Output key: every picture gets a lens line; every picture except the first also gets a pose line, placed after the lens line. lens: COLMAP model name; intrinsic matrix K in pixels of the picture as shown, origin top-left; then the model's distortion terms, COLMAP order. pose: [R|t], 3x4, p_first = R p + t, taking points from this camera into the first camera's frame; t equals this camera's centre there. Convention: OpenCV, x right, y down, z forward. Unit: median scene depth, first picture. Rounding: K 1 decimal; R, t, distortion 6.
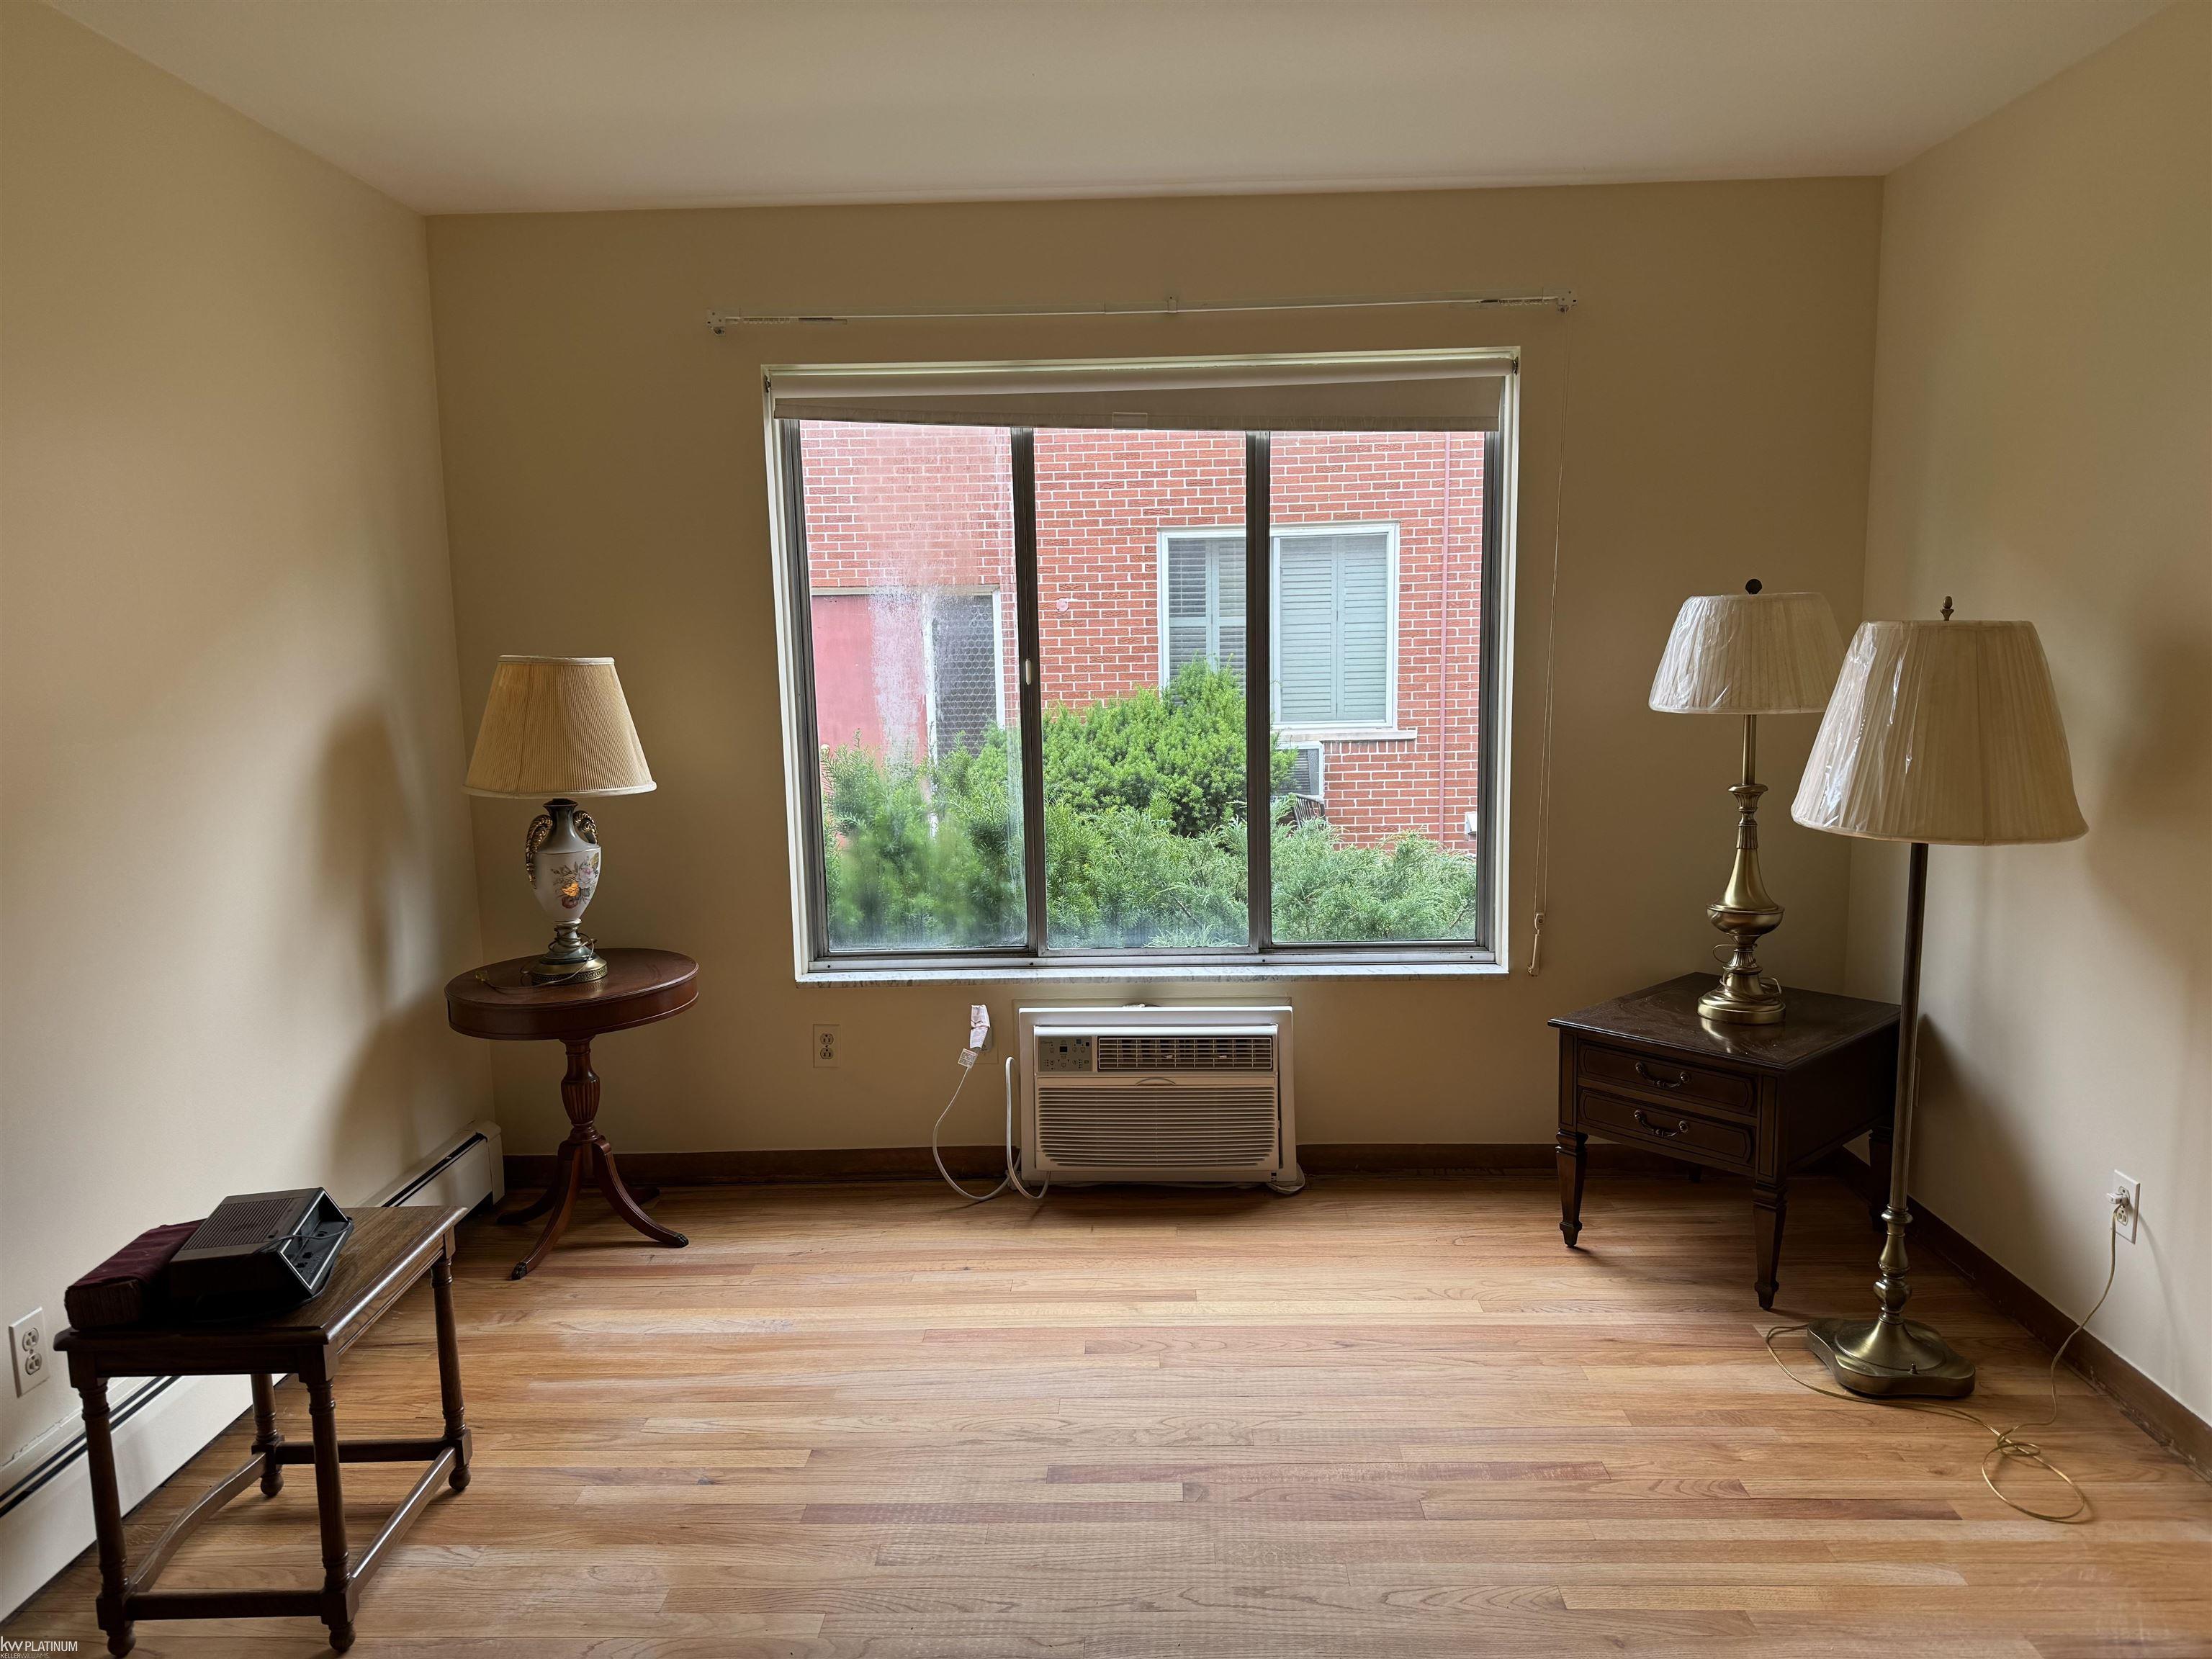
lens RADIAL K [[1544.3, 0, 1141.6], [0, 1544.3, 826.6], [0, 0, 1]] dist [0.128557, -0.195606]
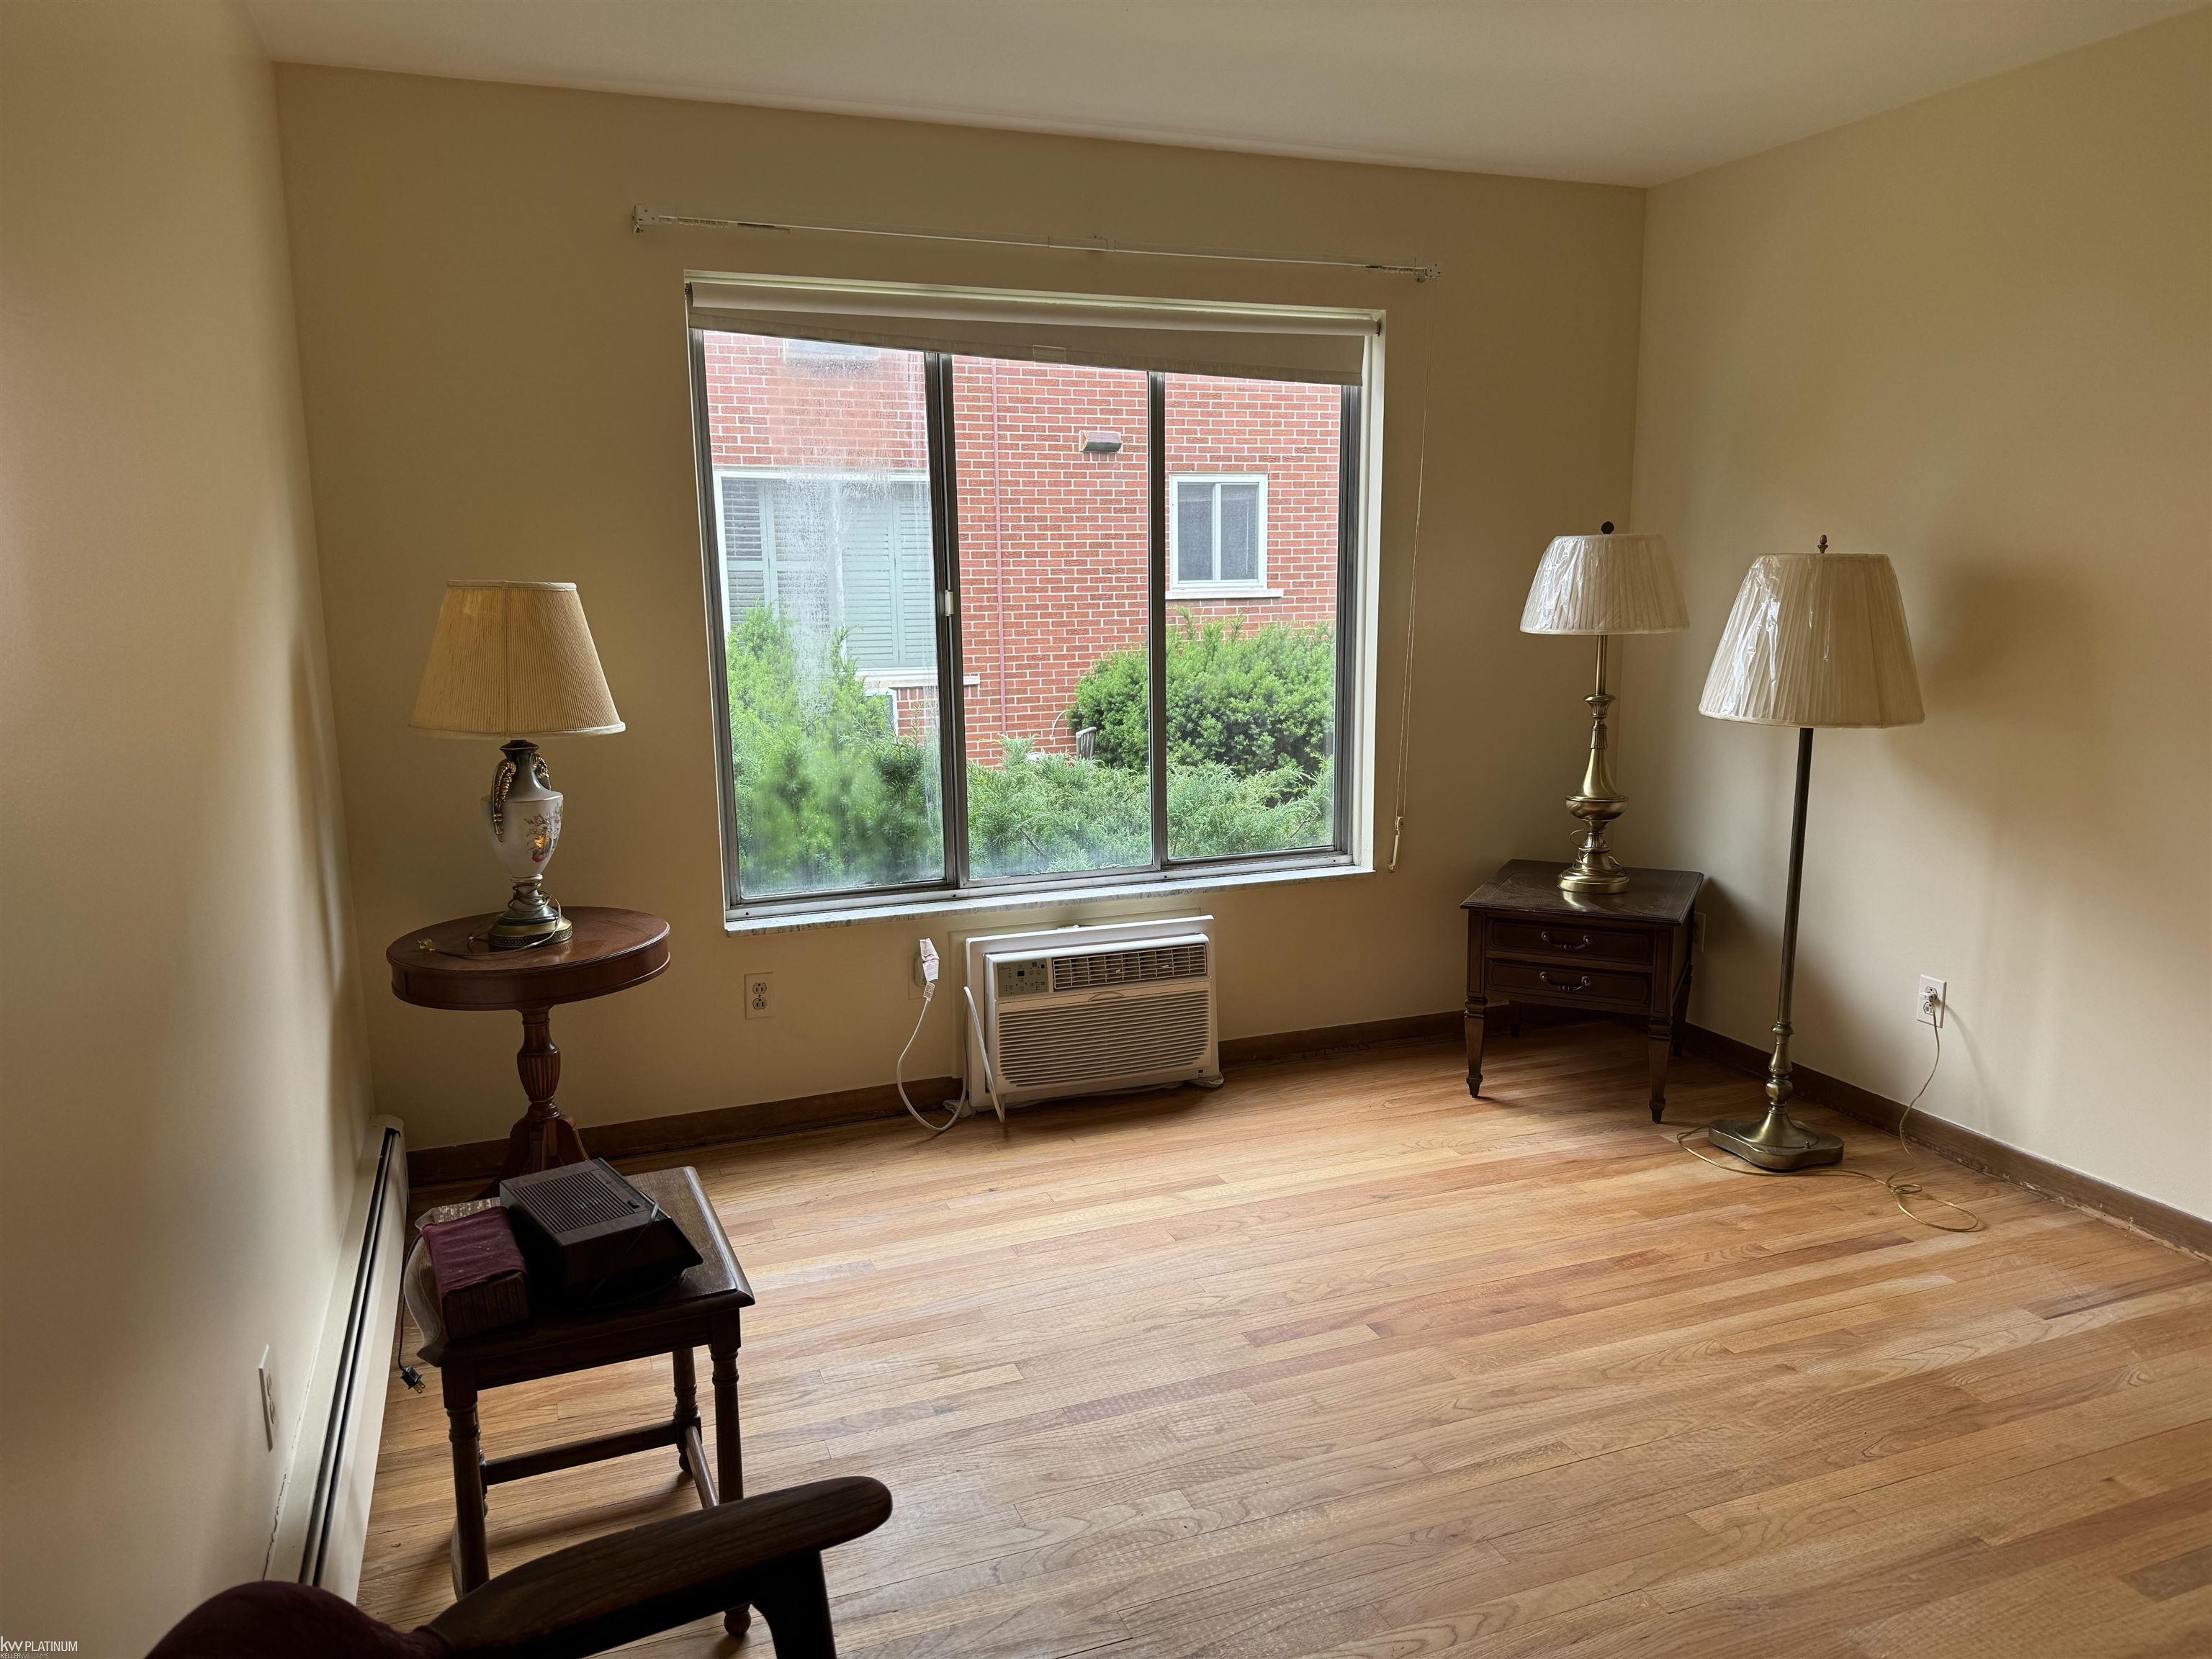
lens RADIAL K [[1534.7, 0, 1106.0], [0, 1534.7, 829.5], [0, 0, 1]] dist [0.164015, -0.308814]
pose [[0.922006, -0.055404, 0.383190, -0.383948], [0.044116, 0.998296, 0.038192, 0.012531], [-0.384653, -0.018308, 0.922879, 0.041511]]
